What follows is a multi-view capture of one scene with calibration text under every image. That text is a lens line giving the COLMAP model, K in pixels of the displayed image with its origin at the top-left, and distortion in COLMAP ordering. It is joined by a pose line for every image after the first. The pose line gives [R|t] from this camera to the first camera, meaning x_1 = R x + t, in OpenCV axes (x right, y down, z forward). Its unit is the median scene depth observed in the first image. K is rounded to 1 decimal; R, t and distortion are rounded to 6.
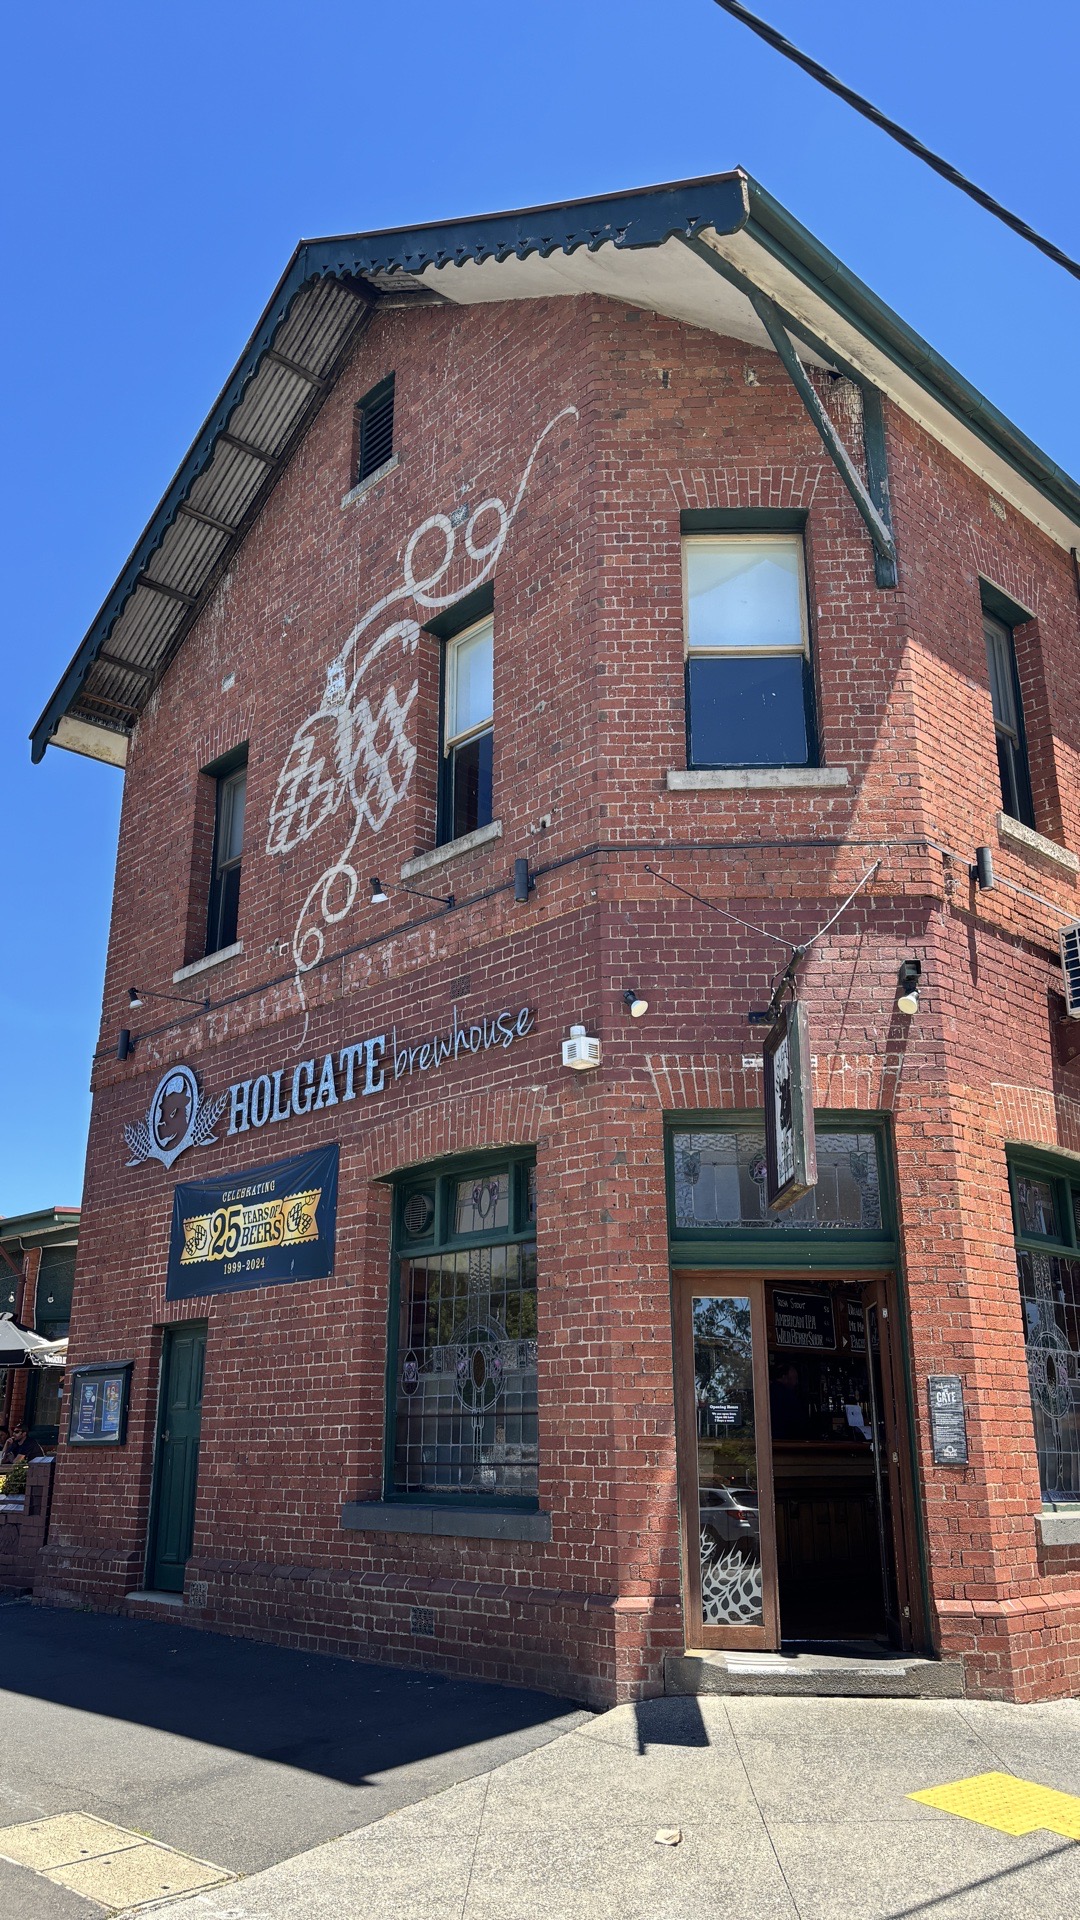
lens RADIAL K [[1444.4, 0, 540.8], [0, 1444.4, 959.3], [0, 0, 1]] dist [0.050117, -0.048804]
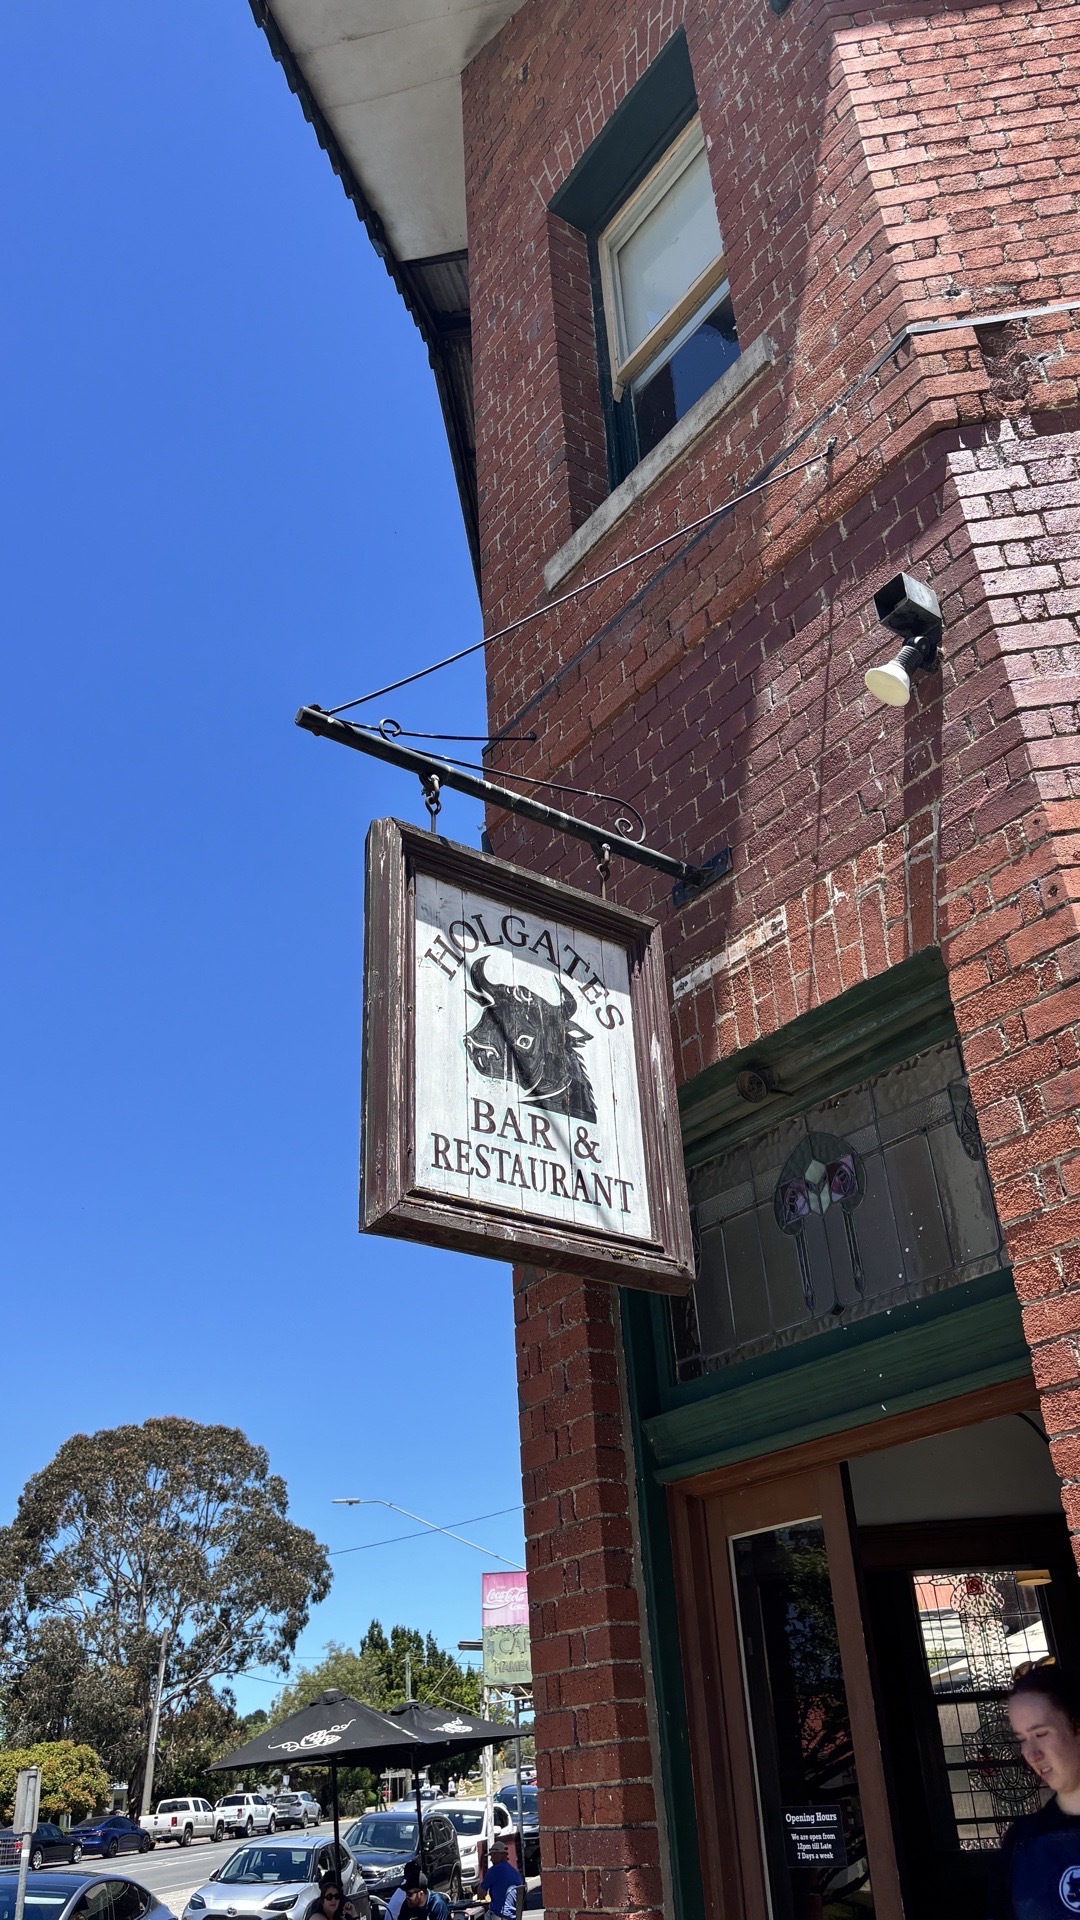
lens RADIAL K [[1444.4, 0, 539.8], [0, 1444.4, 963.7], [0, 0, 1]] dist [0.050117, -0.048804]
pose [[0.605001, -0.423889, -0.674012, 0.431863], [0.295711, 0.905584, -0.304092, 0.192865], [0.739276, -0.015337, 0.673228, 0.665632]]
